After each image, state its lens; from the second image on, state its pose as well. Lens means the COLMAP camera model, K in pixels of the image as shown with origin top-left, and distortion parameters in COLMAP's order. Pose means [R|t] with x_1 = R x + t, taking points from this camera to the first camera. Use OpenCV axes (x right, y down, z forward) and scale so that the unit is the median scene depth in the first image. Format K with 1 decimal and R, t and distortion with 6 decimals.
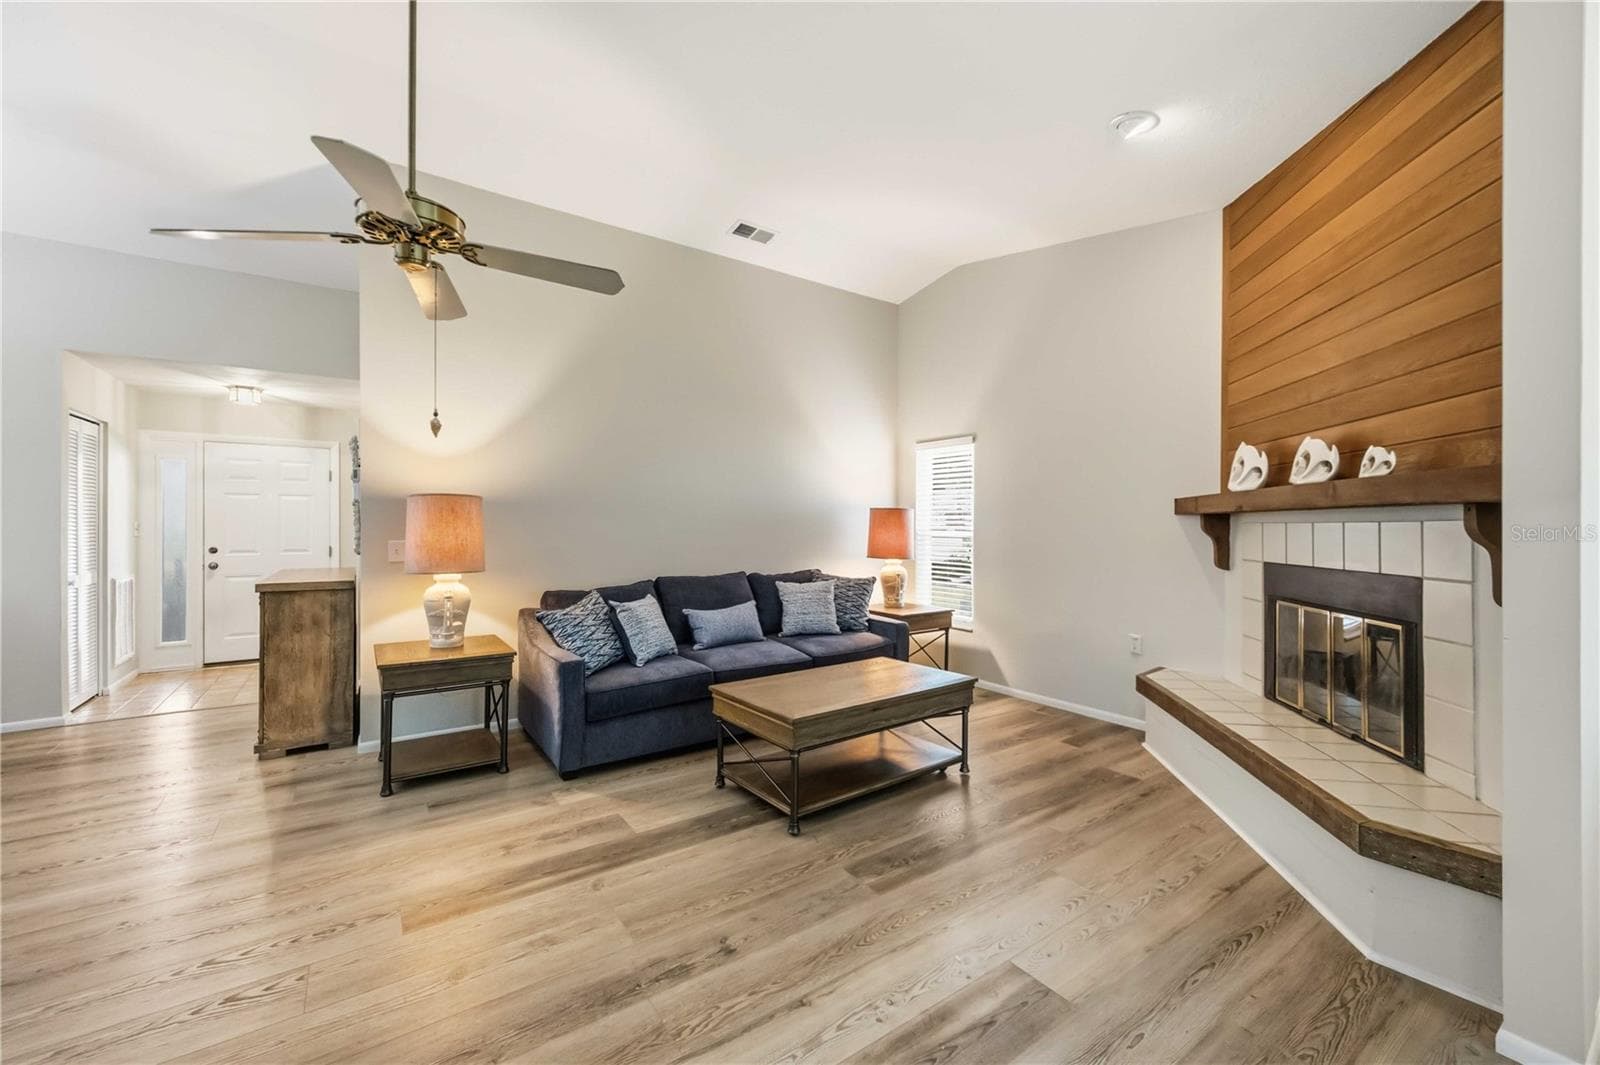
lens RADIAL K [[632.2, 0, 793.7], [0, 632.2, 526.3], [0, 0, 1]] dist [0.000964, -0.000012]
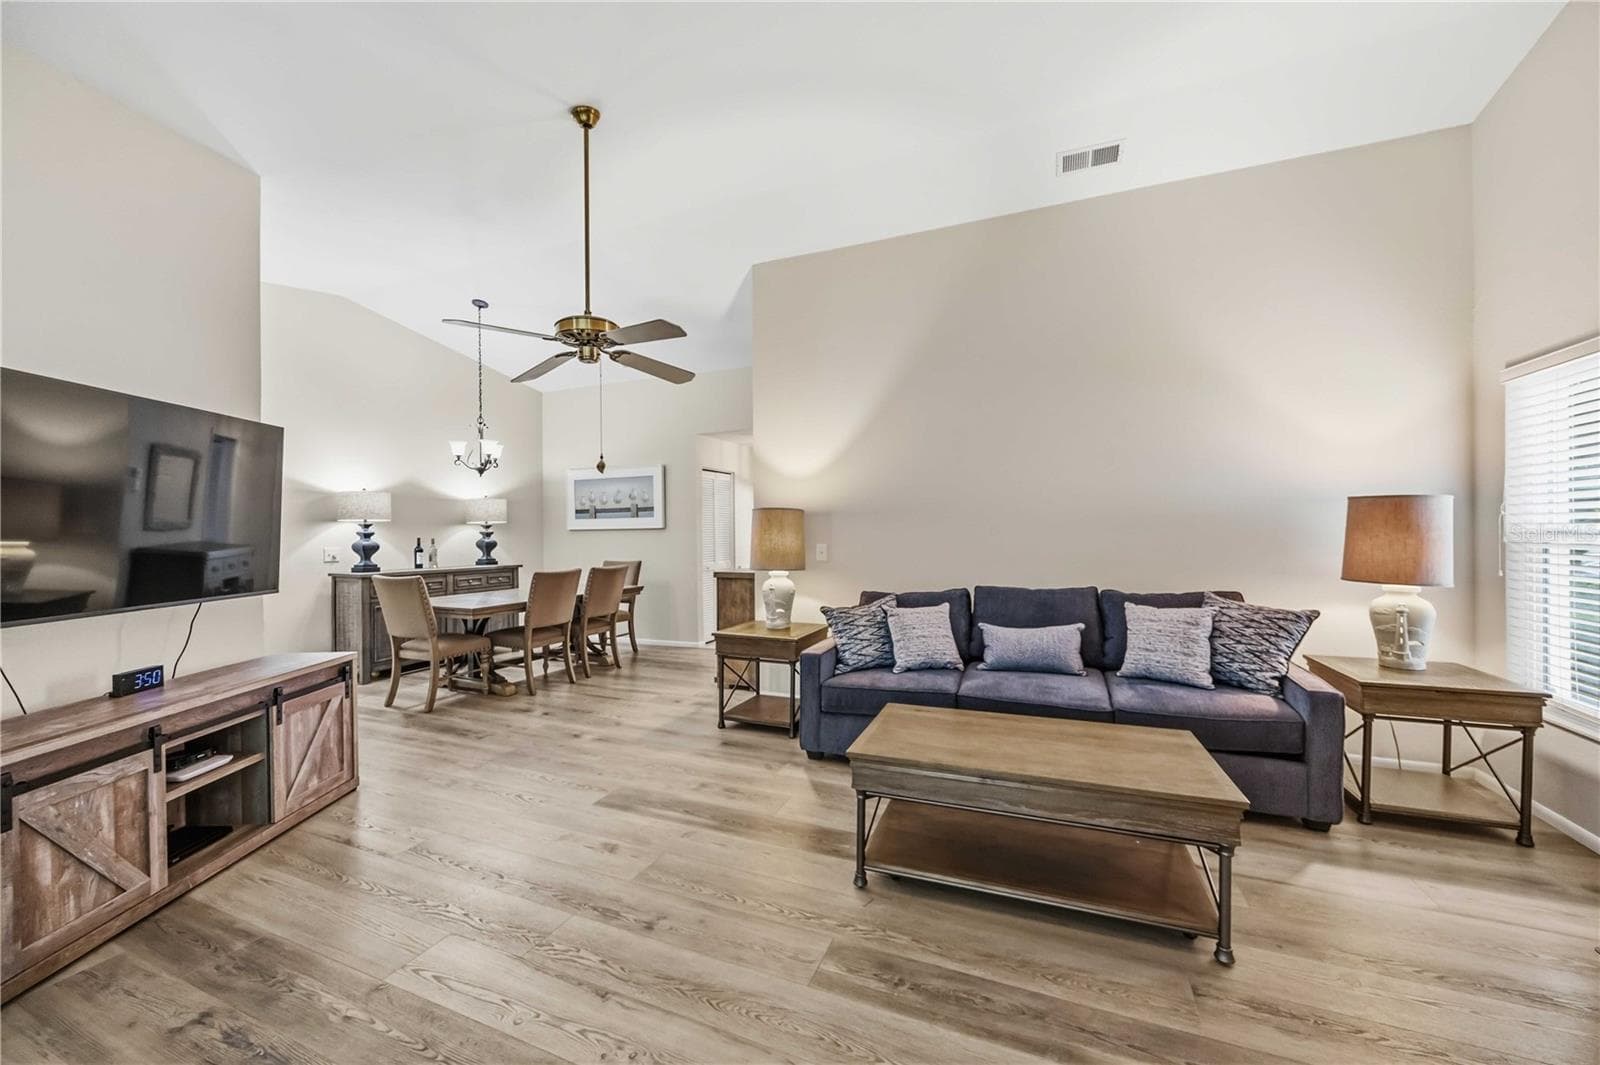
lens RADIAL K [[614.4, 0, 790.5], [0, 614.4, 534.5], [0, 0, 1]] dist [-0.001723, -0.000019]
pose [[0.530709, -0.005214, -0.847538, 0.458673], [0.009422, 0.999956, -0.000251, 0.002526], [0.847502, -0.007852, 0.530734, 0.327086]]
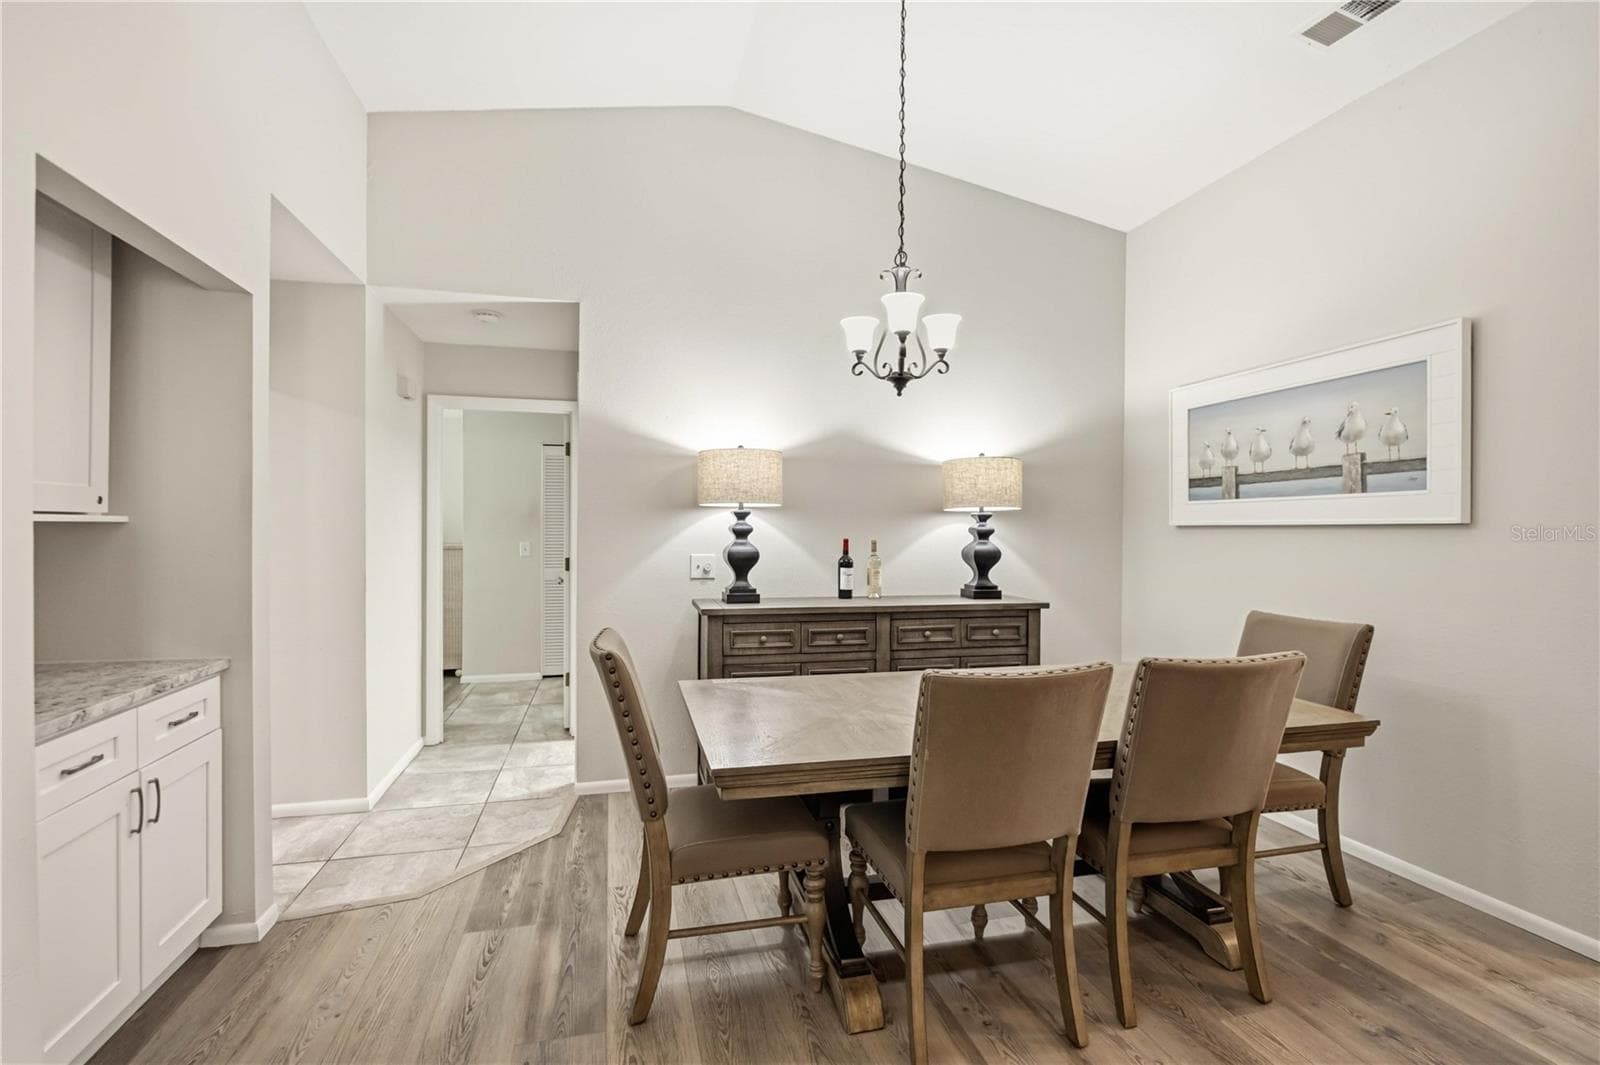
lens RADIAL K [[736.7, 0, 798.2], [0, 736.7, 535.1], [0, 0, 1]] dist [-0.010058, 0.000561]
pose [[-0.346891, 0.003186, -0.937900, -0.457664], [-0.008210, 0.999946, 0.006433, -0.009573], [0.937870, 0.009932, -0.346846, 0.638724]]
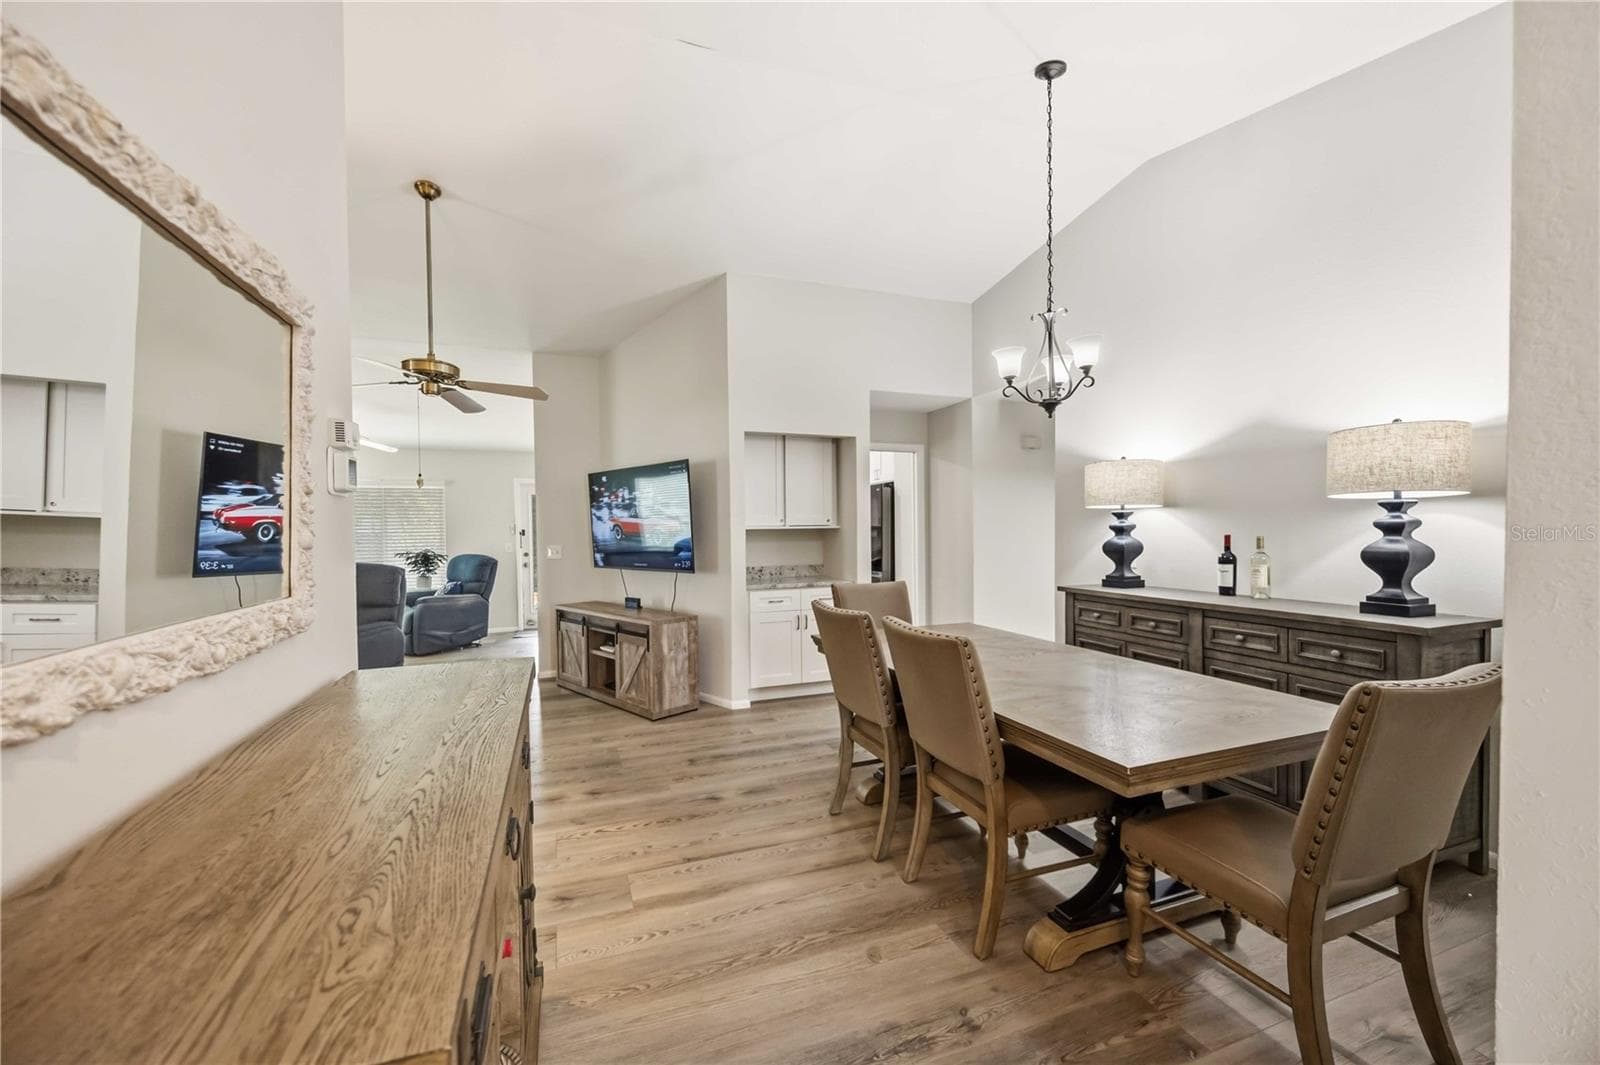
lens RADIAL K [[614.4, 0, 790.5], [0, 614.4, 534.5], [0, 0, 1]] dist [-0.001723, -0.000019]
pose [[-0.971203, 0.003456, 0.238228, -1.043125], [0.005792, 0.999942, 0.009110, -0.009597], [-0.238182, 0.010227, -0.971167, 1.279034]]
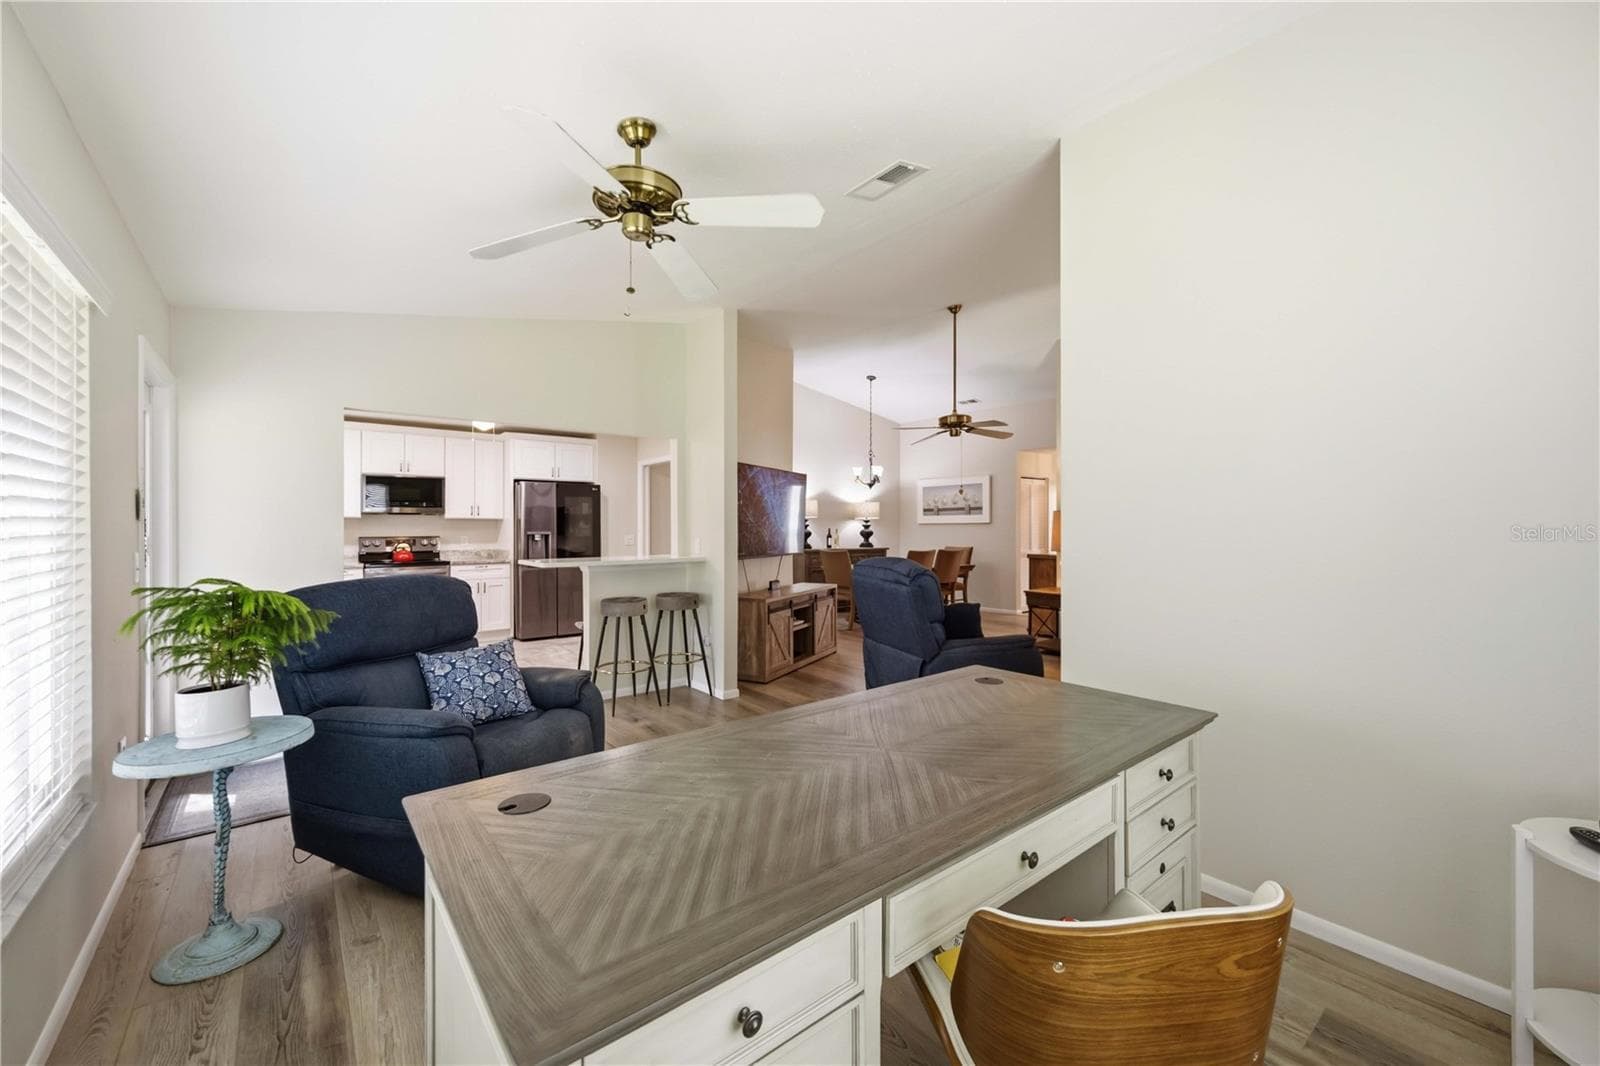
lens RADIAL K [[632.2, 0, 793.7], [0, 632.2, 526.8], [0, 0, 1]] dist [0.000964, -0.000012]
pose [[0.063927, -0.003370, -0.997949, 1.148655], [-0.001462, 0.999993, -0.003470, 0.004836], [0.997954, 0.001680, 0.063922, 0.045440]]
